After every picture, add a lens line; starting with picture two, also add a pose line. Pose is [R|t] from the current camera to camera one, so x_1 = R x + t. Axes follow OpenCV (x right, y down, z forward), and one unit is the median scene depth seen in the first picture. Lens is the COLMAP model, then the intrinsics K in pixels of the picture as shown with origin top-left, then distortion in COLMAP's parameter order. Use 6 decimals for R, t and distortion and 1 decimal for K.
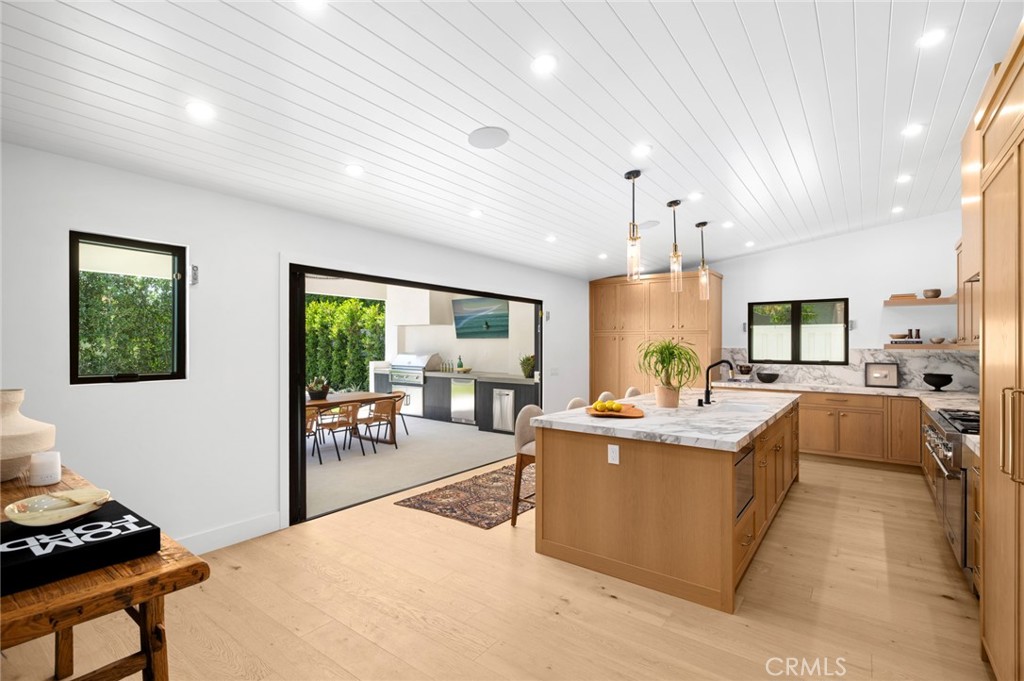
lens RADIAL K [[469.4, 0, 512.9], [0, 469.4, 368.8], [0, 0, 1]] dist [0.000426, 0.000064]
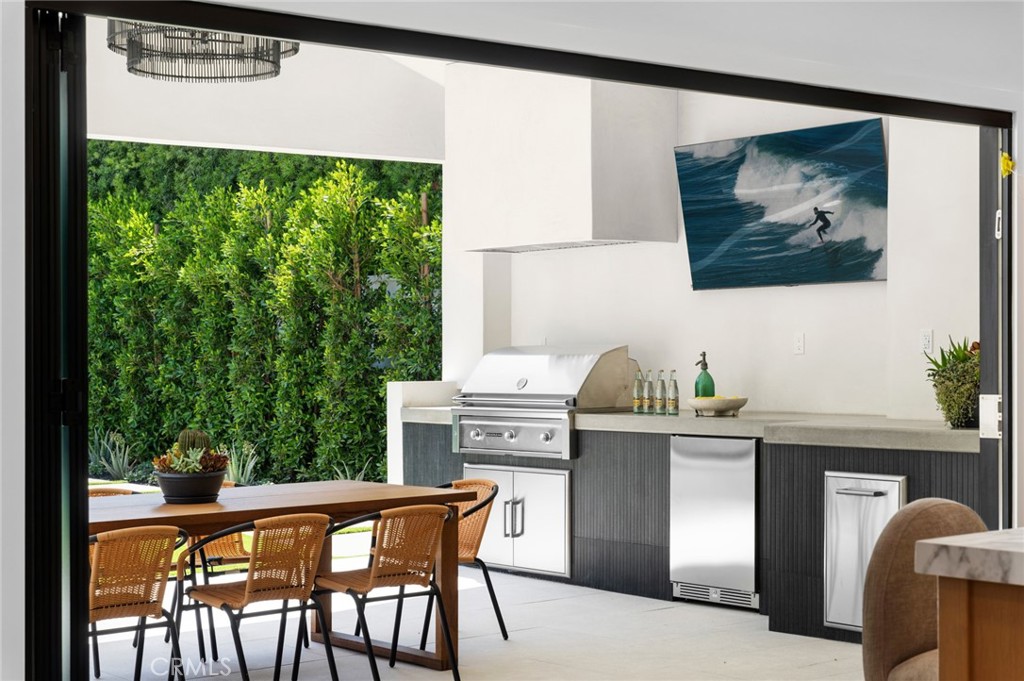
lens RADIAL K [[1687.5, 0, 510.3], [0, 1687.5, 401.2], [0, 0, 1]] dist [0.002844, 0.093597]
pose [[0.969574, -0.009323, -0.244619, 0.015736], [0.005198, 0.999833, -0.017502, 0.015883], [0.244741, 0.015698, 0.969461, 0.039936]]
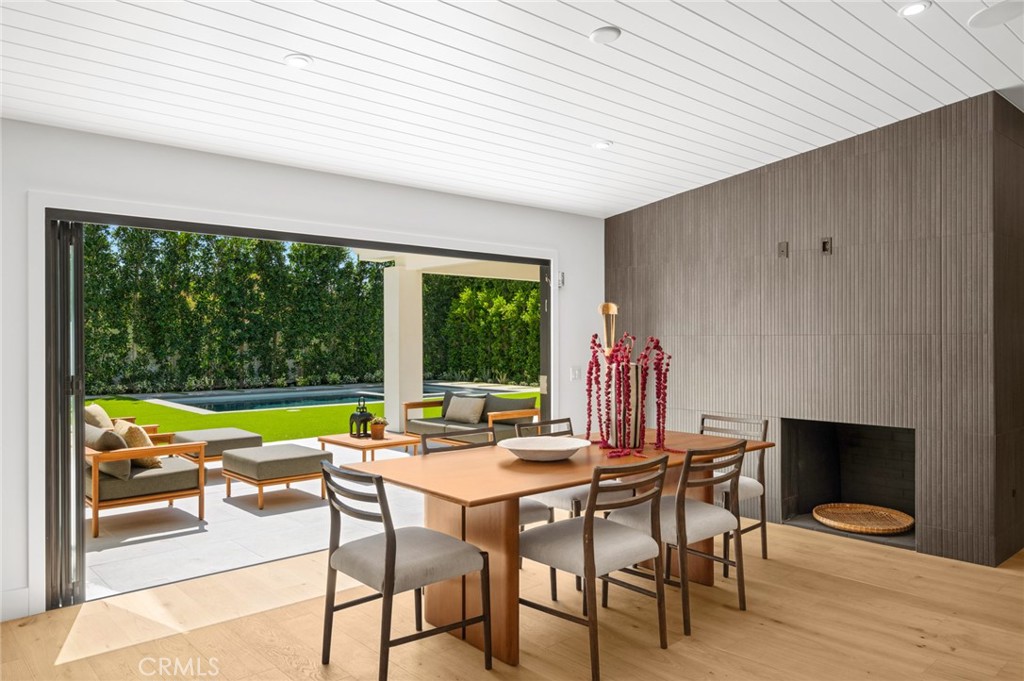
lens RADIAL K [[707.7, 0, 512.0], [0, 707.7, 340.5], [0, 0, 1]] dist [0.000139, -0.001569]
pose [[0.978864, -0.008261, -0.204346, -0.318912], [-0.001110, 0.998955, -0.045701, 0.028286], [0.204510, 0.044962, 0.977831, -0.552613]]
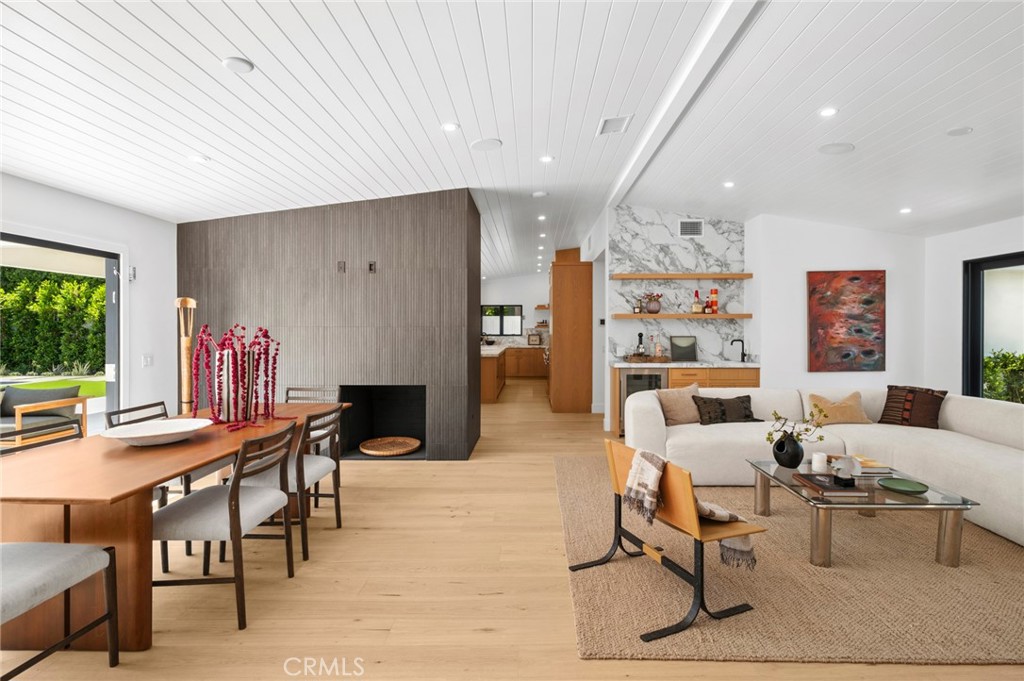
lens RADIAL K [[481.2, 0, 528.3], [0, 481.2, 332.8], [0, 0, 1]] dist [0.002759, -0.000411]
pose [[0.807210, -0.009510, 0.590187, -0.370127], [0.032501, 0.999069, -0.028353, 0.027053], [-0.589368, 0.042068, 0.806768, -0.522662]]
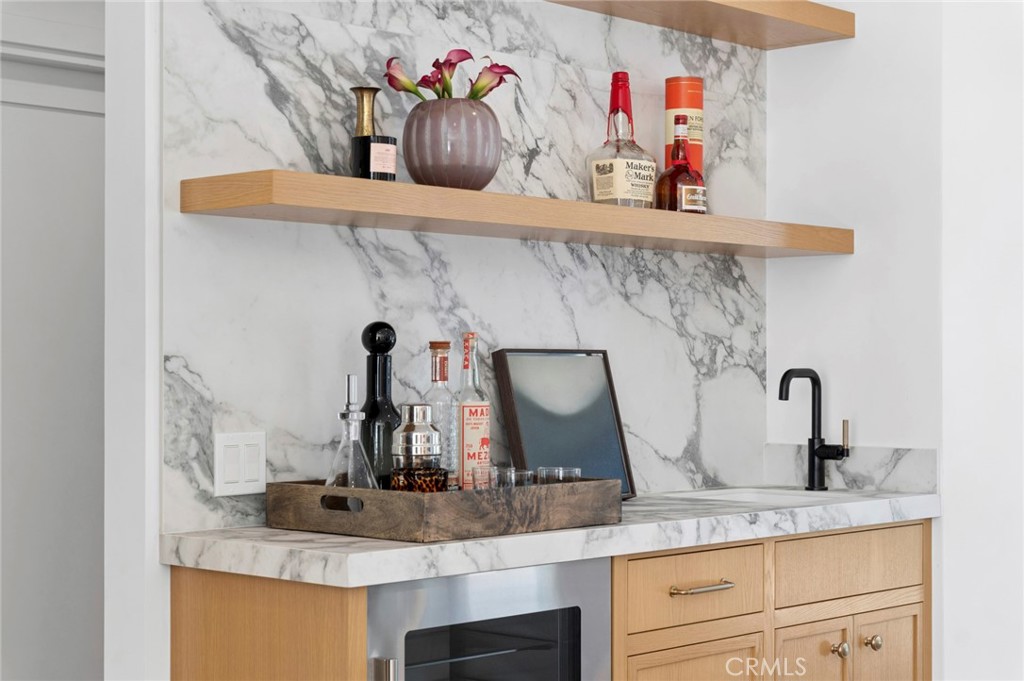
lens RADIAL K [[1758.3, 0, 512.0], [0, 1758.3, 340.5], [0, 0, 1]] dist [0.002215, 0.014975]
pose [[0.120762, 0.007521, 0.992653, -0.196047], [0.045875, 0.998861, -0.013149, 0.022564], [-0.991621, 0.047126, 0.120279, -0.154363]]
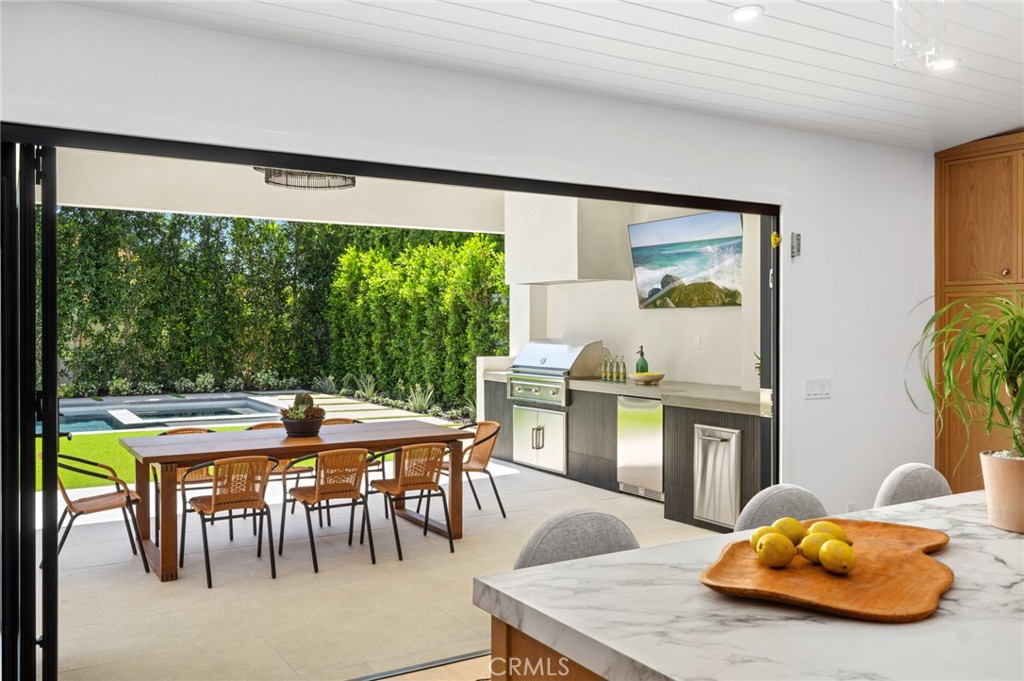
lens RADIAL K [[868.2, 0, 512.0], [0, 868.2, 340.5], [0, 0, 1]] dist [0.008738, 0.001264]
pose [[0.928224, 0.001179, -0.372020, 0.082500], [-0.013155, 0.999474, -0.029656, -0.006754], [0.371789, 0.032421, 0.927751, 0.172938]]
